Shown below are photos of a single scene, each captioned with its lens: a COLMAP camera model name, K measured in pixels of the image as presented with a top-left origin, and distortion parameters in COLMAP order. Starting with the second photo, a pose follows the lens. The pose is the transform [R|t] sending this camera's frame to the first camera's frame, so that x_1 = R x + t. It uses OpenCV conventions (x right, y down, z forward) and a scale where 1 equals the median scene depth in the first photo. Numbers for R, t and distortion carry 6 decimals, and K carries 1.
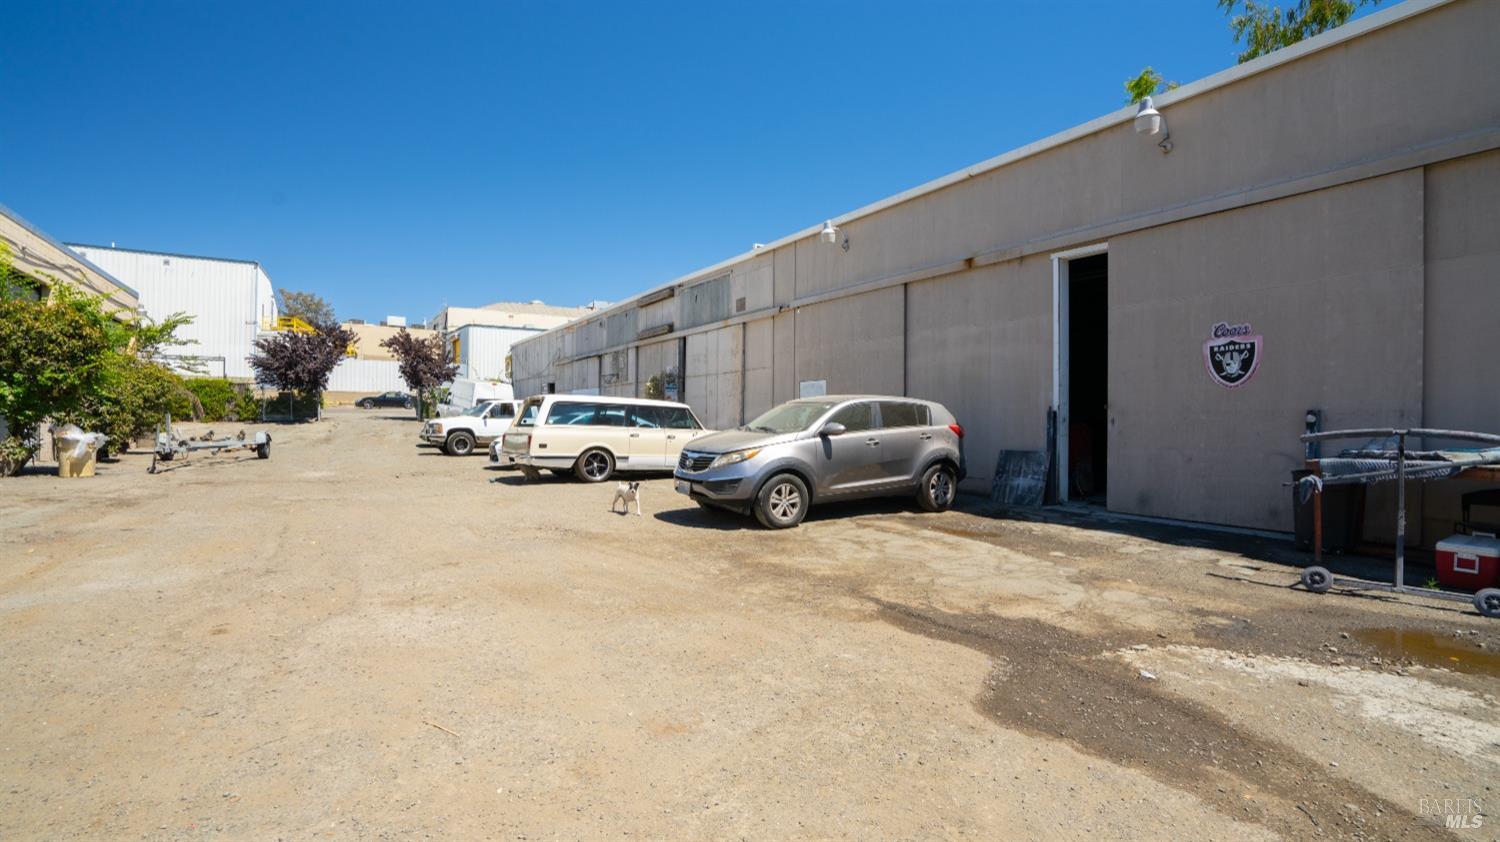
lens RADIAL K [[702.7, 0, 750.0], [0, 702.7, 421.0], [0, 0, 1]] dist [-0.022265, 0.000024]
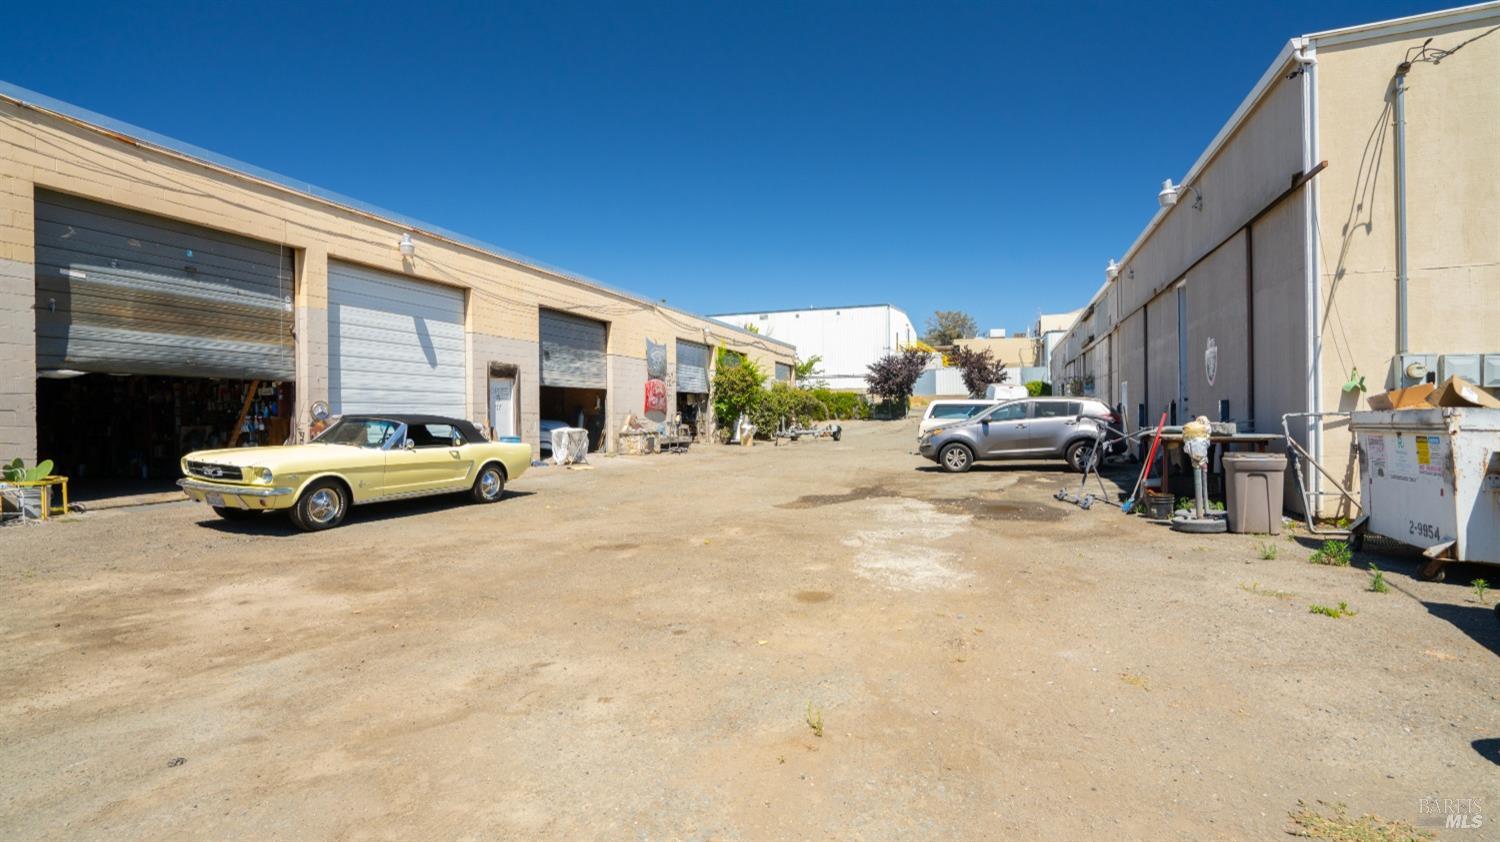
lens RADIAL K [[702.7, 0, 750.0], [0, 702.7, 421.0], [0, 0, 1]] dist [-0.022265, 0.000024]
pose [[0.631754, -0.010900, -0.775093, 0.476652], [0.015567, 0.999878, -0.001373, 0.004360], [0.775013, -0.011199, 0.631846, -0.246310]]
